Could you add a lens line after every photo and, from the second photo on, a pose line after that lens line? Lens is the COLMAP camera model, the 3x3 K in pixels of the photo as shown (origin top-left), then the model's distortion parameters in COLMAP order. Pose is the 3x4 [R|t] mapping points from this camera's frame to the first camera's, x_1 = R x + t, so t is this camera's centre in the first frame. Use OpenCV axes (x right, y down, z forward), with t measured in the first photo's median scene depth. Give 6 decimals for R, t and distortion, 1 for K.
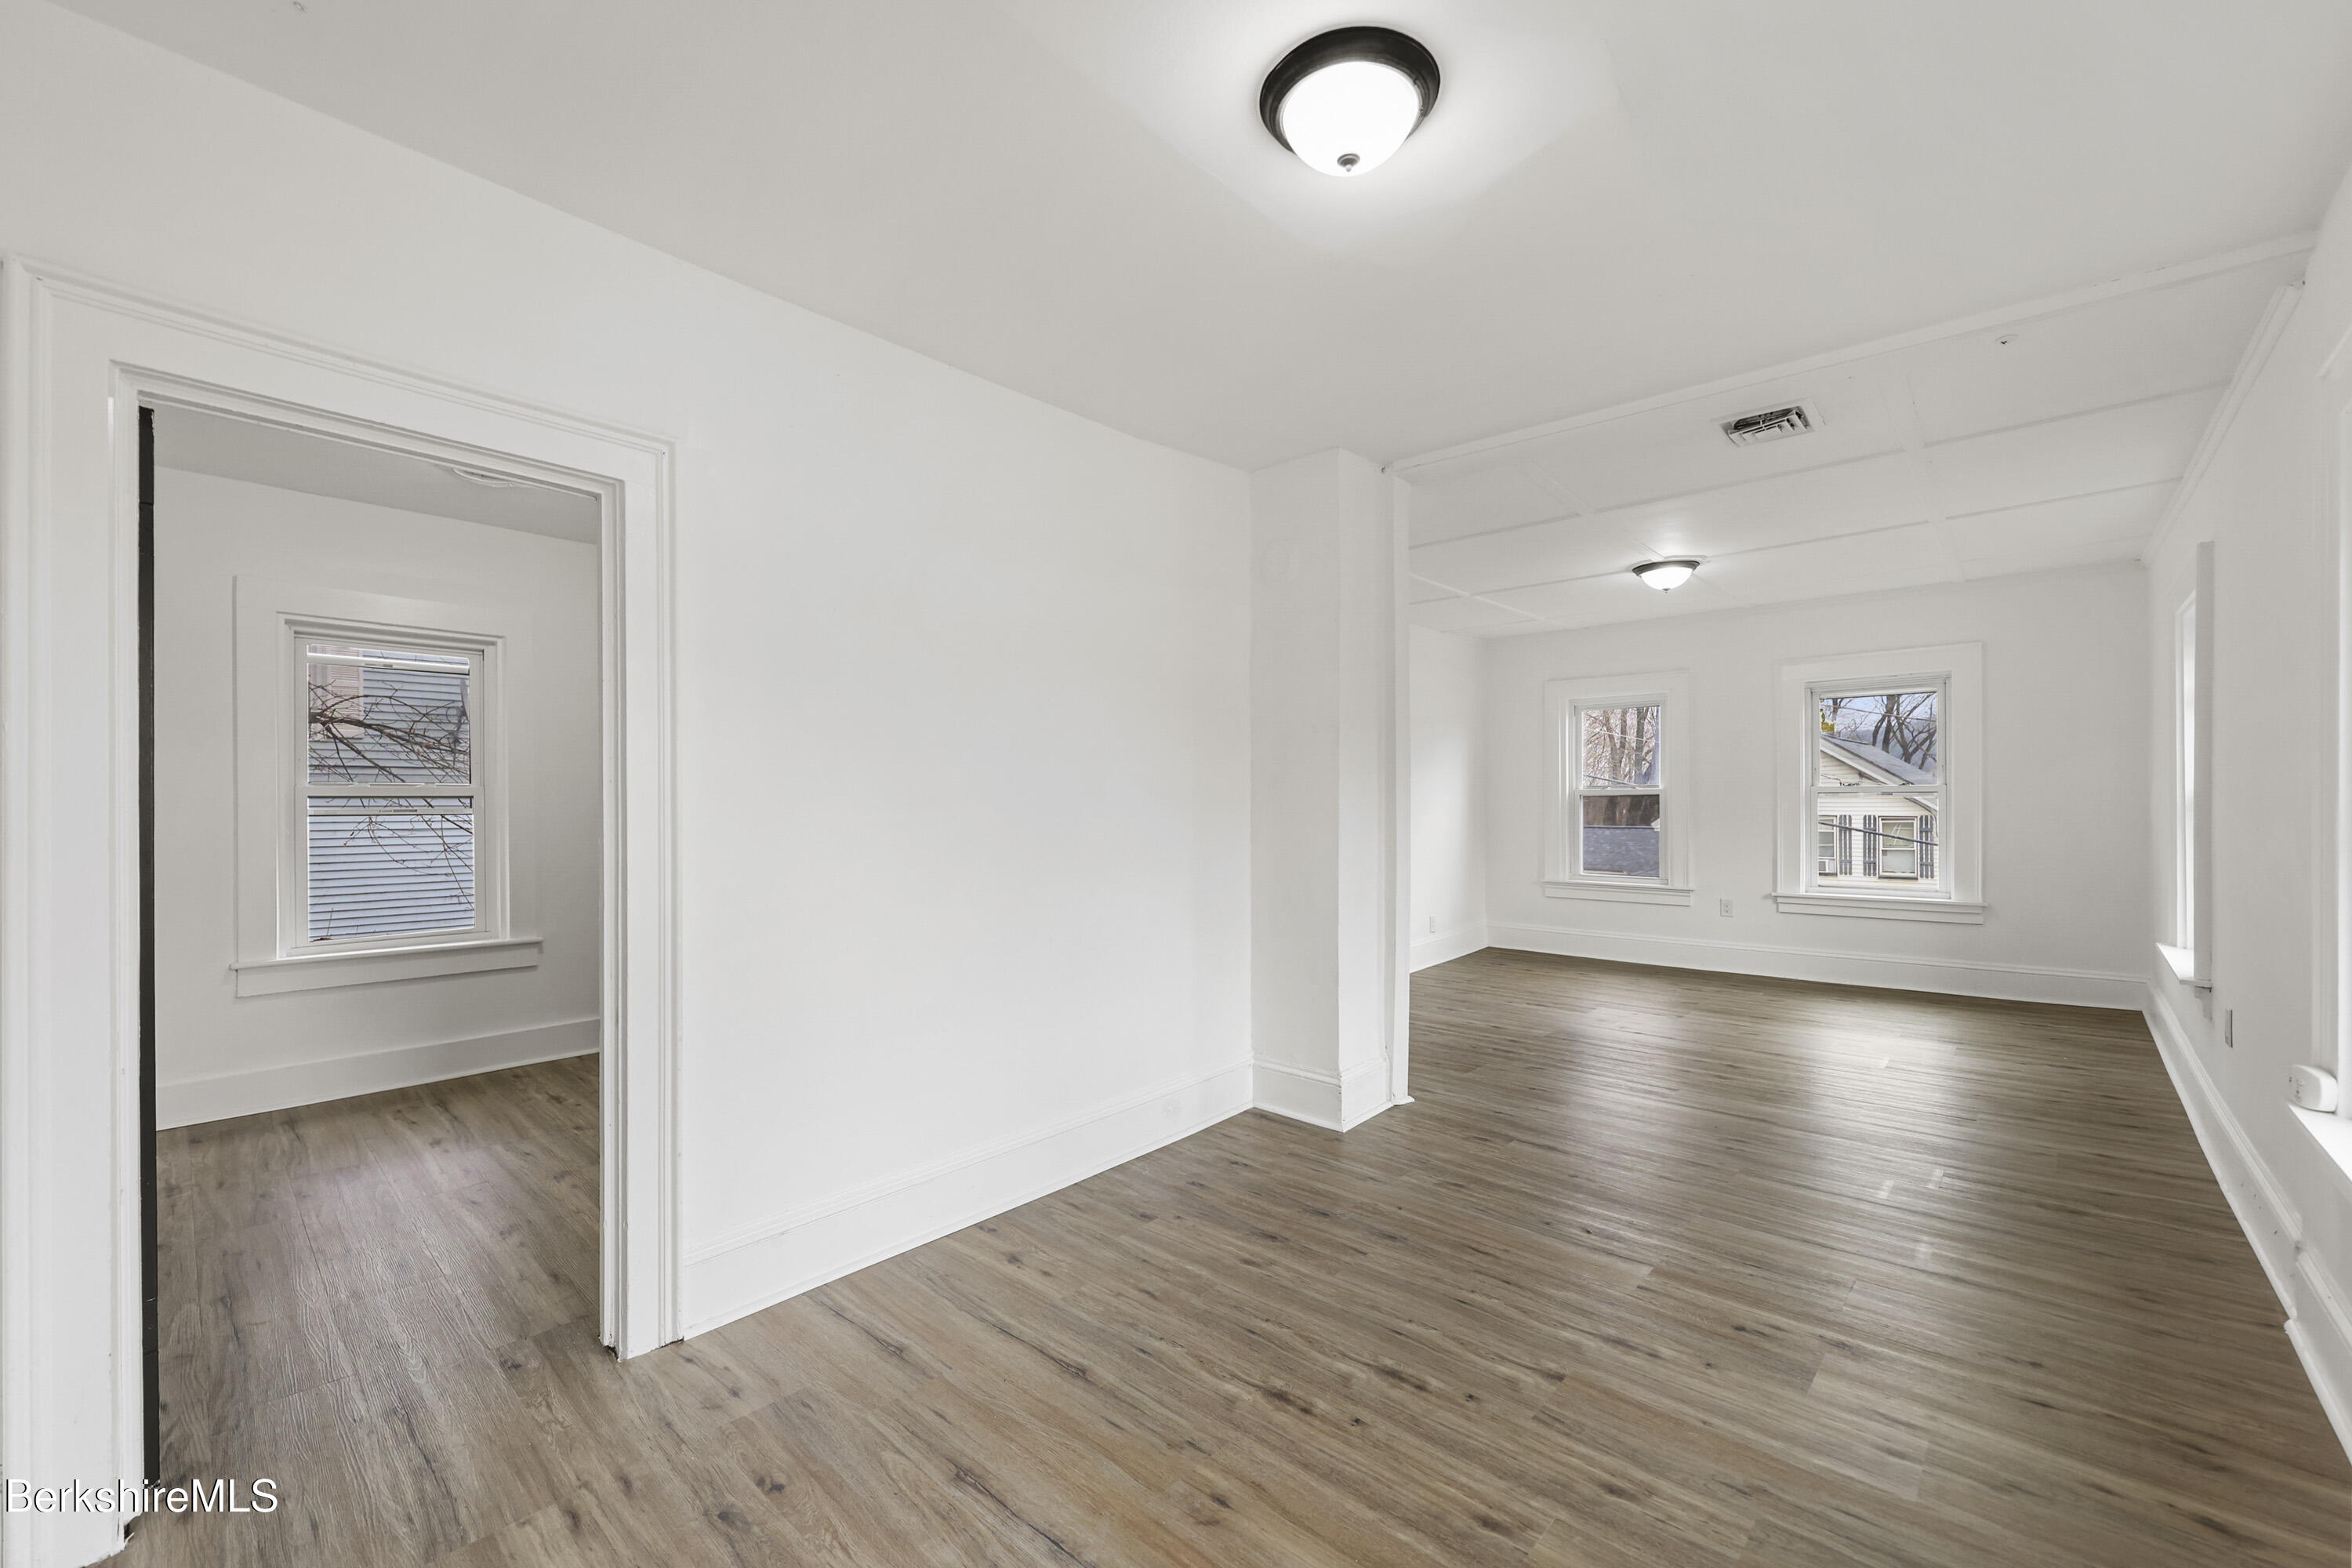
lens RADIAL K [[952.4, 0, 1178.5], [0, 952.4, 791.9], [0, 0, 1]] dist [0.000135, -0.000117]
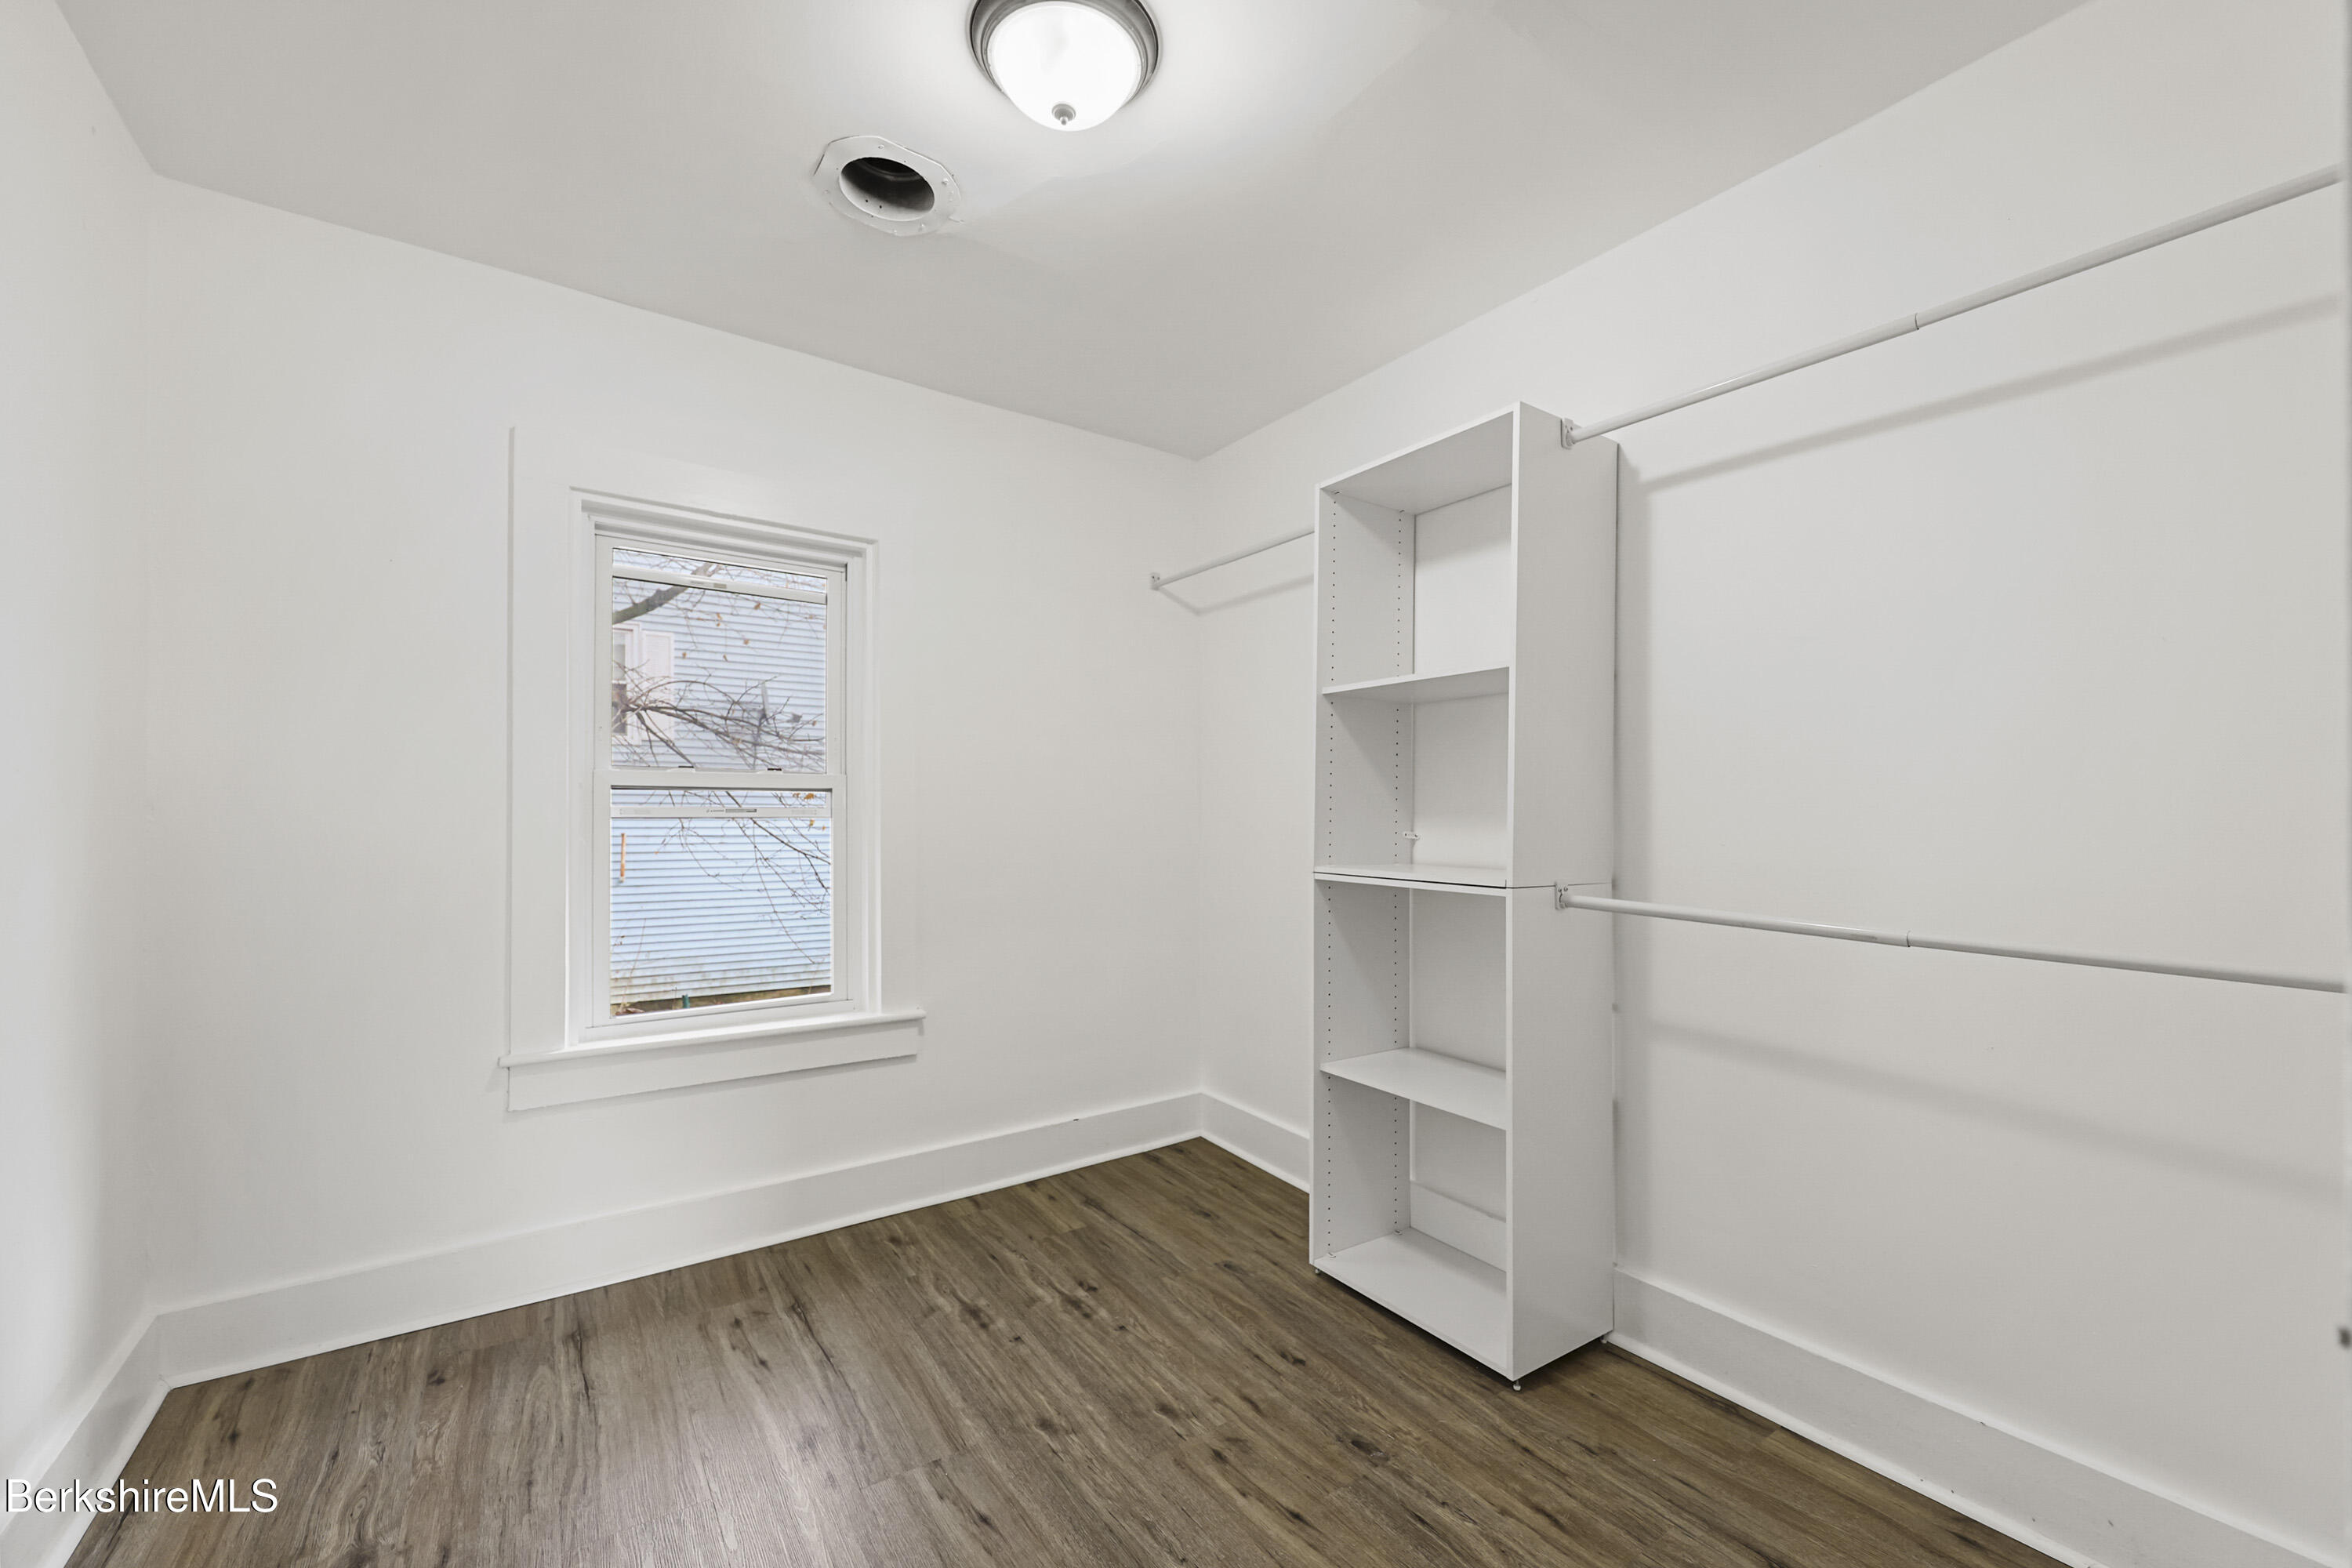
lens RADIAL K [[952.4, 0, 1178.5], [0, 952.4, 791.9], [0, 0, 1]] dist [0.000135, -0.000117]
pose [[0.976360, 0.000404, -0.216148, -0.388184], [-0.002929, 0.999931, -0.011361, 0.013375], [0.216129, 0.011726, 0.976294, 0.439196]]
